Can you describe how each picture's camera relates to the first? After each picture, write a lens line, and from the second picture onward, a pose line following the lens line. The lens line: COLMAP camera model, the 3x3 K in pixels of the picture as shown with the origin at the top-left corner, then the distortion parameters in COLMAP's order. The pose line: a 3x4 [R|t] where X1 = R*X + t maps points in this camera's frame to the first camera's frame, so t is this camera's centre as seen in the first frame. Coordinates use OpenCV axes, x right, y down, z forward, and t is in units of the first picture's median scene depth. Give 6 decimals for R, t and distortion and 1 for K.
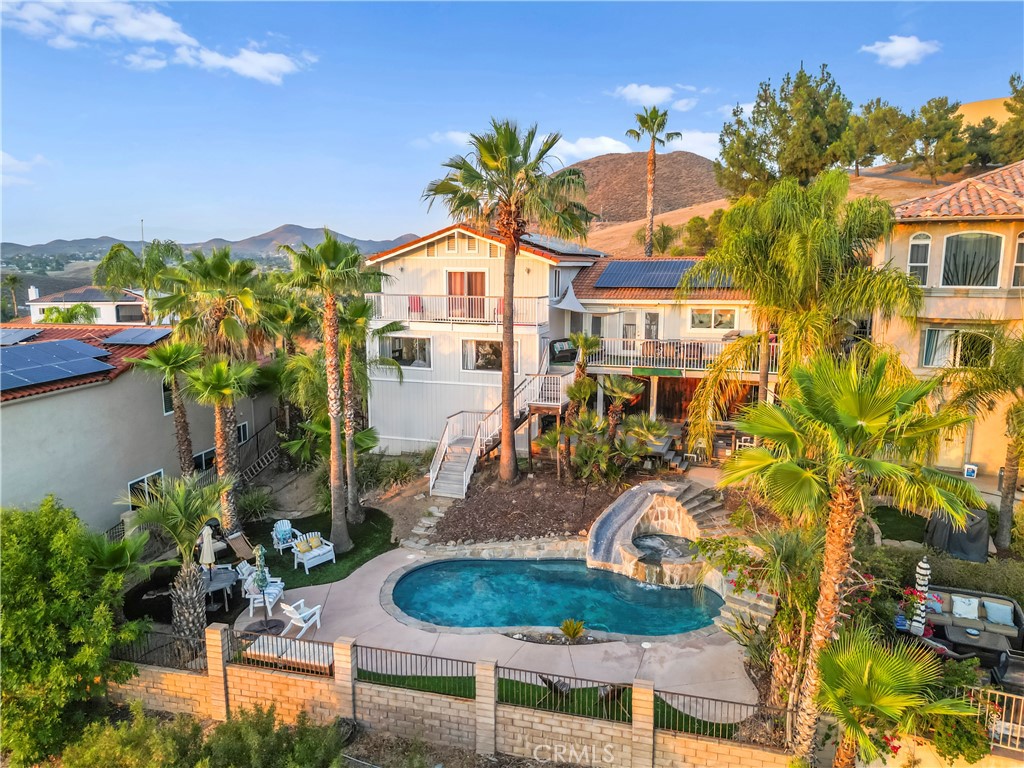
lens RADIAL K [[717.7, 0, 512.0], [0, 717.7, 384.0], [0, 0, 1]] dist [0.069982, -0.063131]
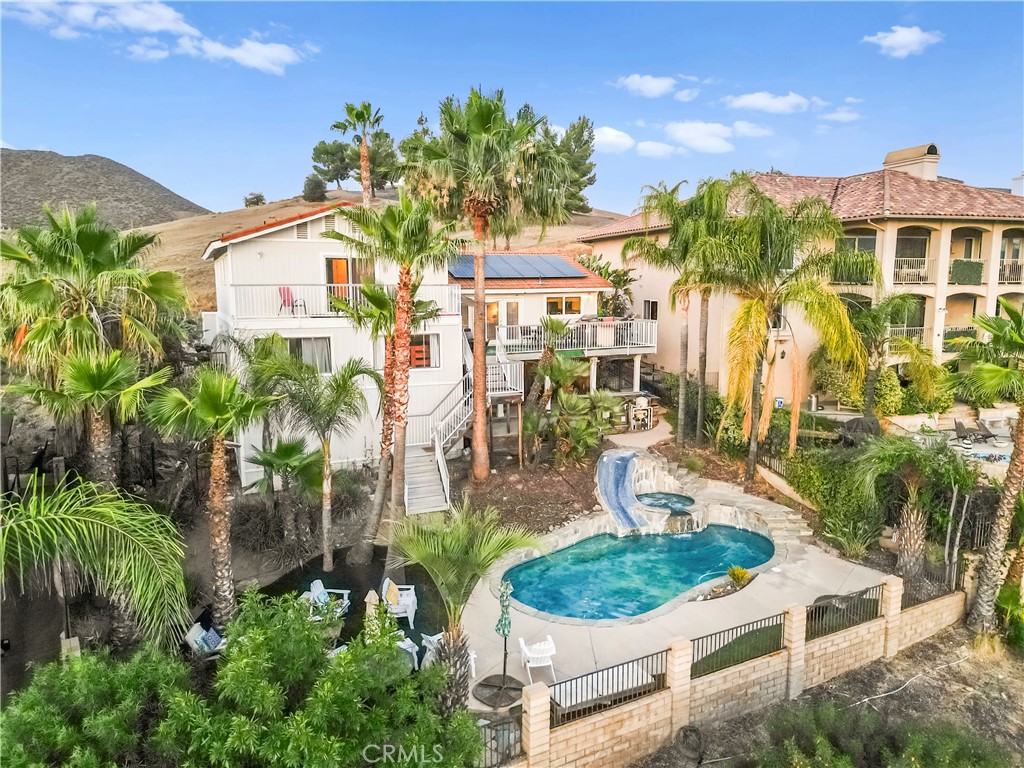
lens RADIAL K [[717.7, 0, 512.0], [0, 717.7, 384.0], [0, 0, 1]] dist [0.069982, -0.063131]
pose [[0.736832, -0.100403, 0.668579, -0.684521], [0.117155, 0.992912, 0.019994, -0.003301], [-0.665848, 0.063596, 0.743372, 0.321321]]
